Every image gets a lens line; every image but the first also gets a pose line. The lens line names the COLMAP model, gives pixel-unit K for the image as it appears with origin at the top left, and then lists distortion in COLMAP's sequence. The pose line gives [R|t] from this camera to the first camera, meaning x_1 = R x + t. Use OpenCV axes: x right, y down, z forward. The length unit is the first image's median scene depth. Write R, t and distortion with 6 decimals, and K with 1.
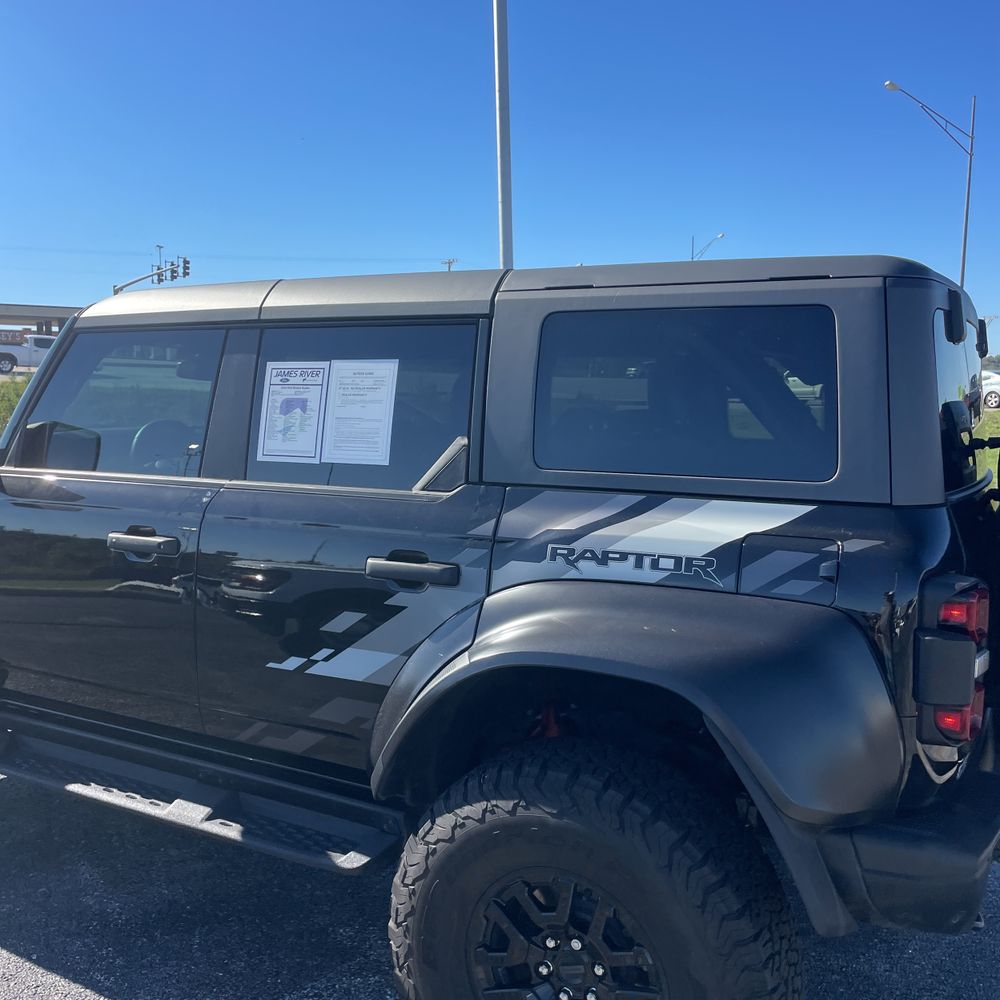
lens RADIAL K [[1011.0, 0, 498.9], [0, 1011.0, 477.7], [0, 0, 1]] dist [0.040516, 0.000000]
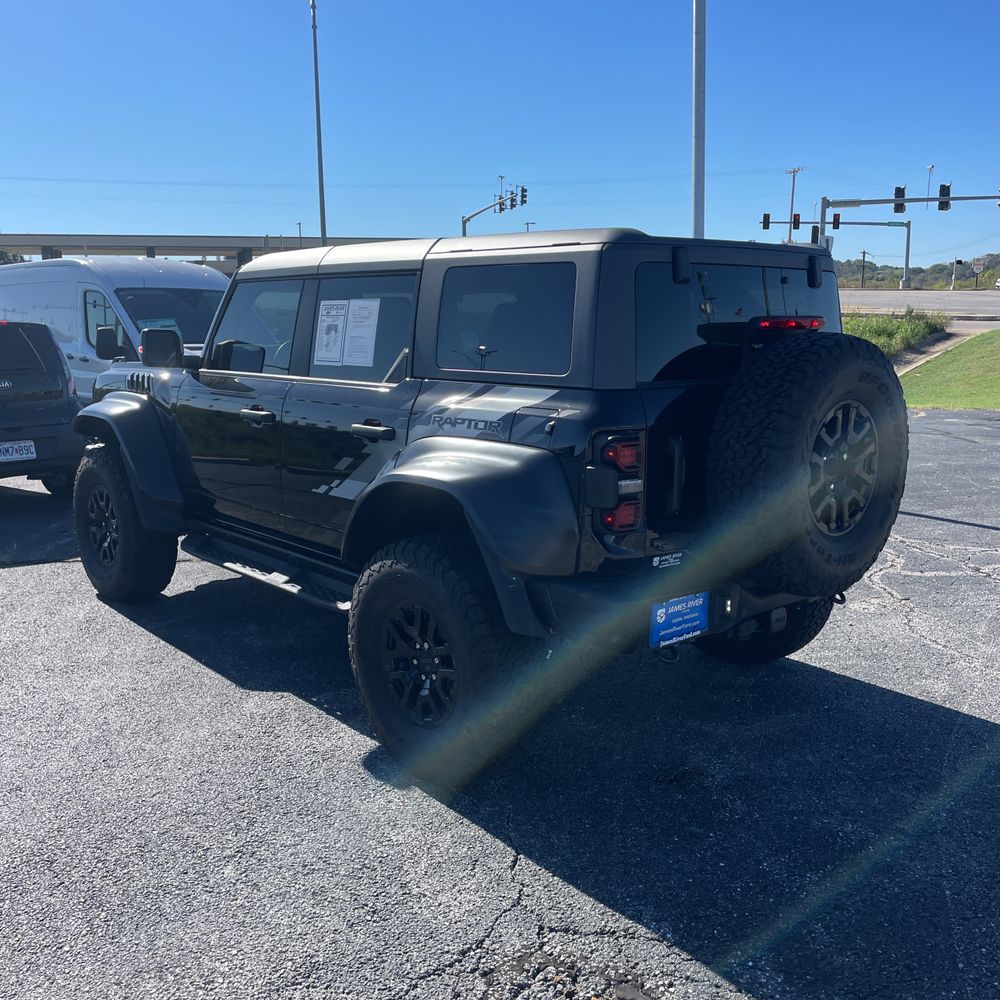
lens RADIAL K [[1011.0, 0, 500.7], [0, 1011.0, 486.0], [0, 0, 1]] dist [0.040516, 0.000000]
pose [[0.945046, 0.042535, -0.324159, 0.672185], [-0.015175, 0.996139, 0.086468, 0.037963], [0.326585, -0.076797, 0.942043, -0.495968]]
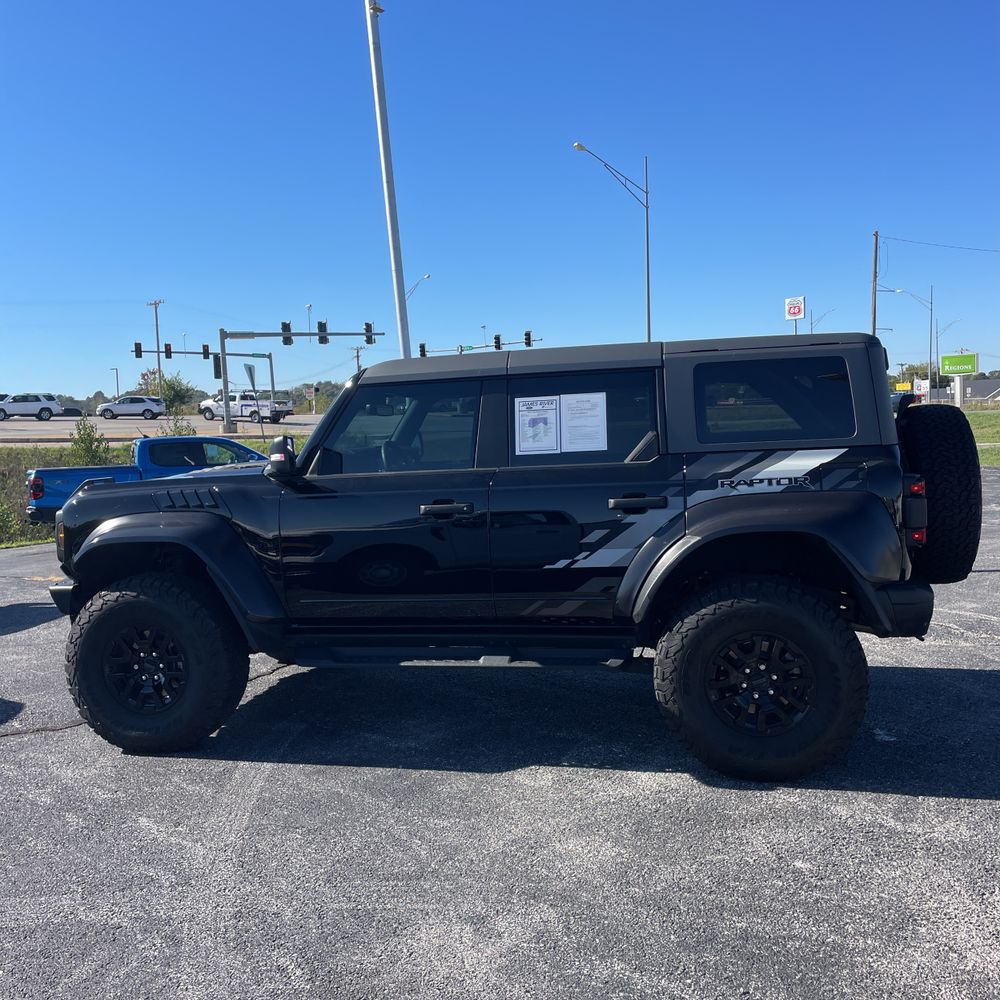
lens RADIAL K [[1011.0, 0, 487.9], [0, 1011.0, 478.3], [0, 0, 1]] dist [0.040516, 0.000000]
pose [[0.958647, -0.069036, 0.276097, -0.919912], [0.079028, 0.996553, -0.025217, 0.075799], [-0.273405, 0.045994, 0.960799, -0.780169]]
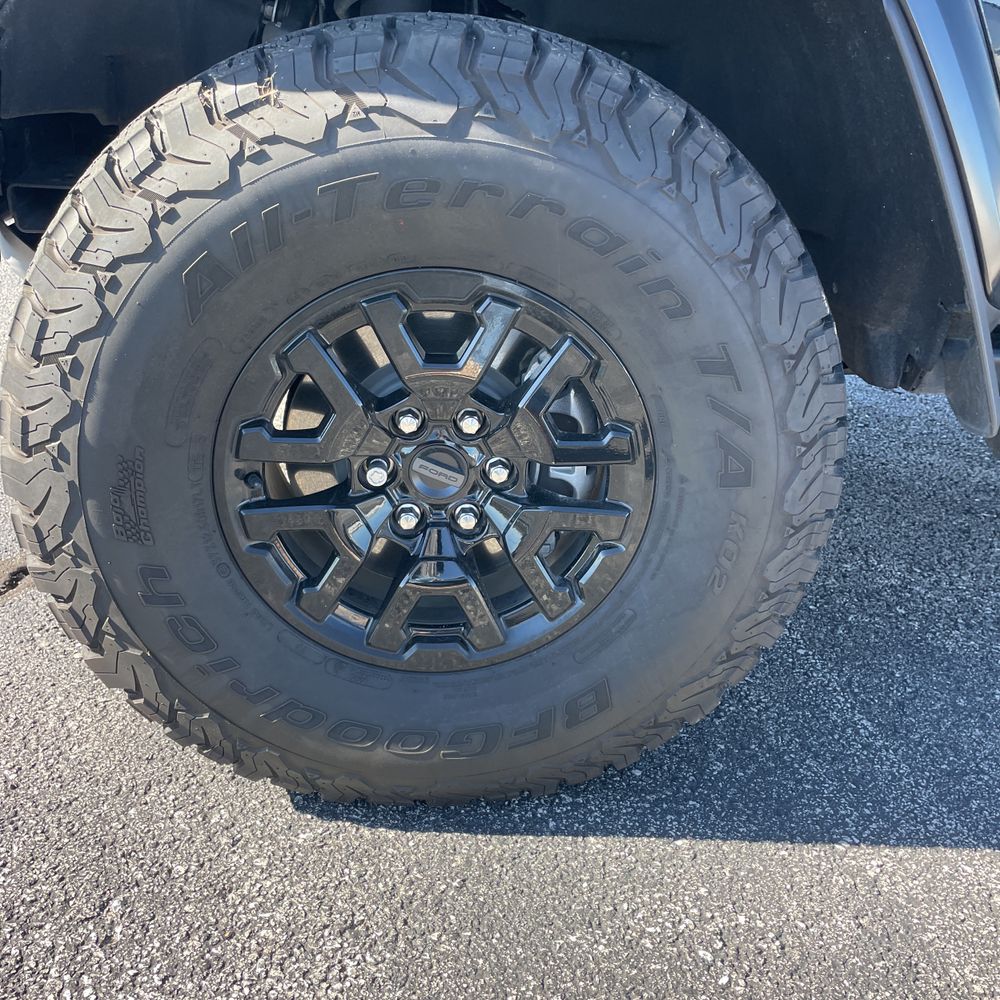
lens RADIAL K [[1011.0, 0, 506.1], [0, 1011.0, 481.4], [0, 0, 1]] dist [0.040516, 0.000000]
pose [[0.832110, -0.175810, 0.526007, -1.267596], [-0.013890, 0.941523, 0.336663, 0.207226], [-0.554436, -0.287448, 0.781009, 1.141327]]
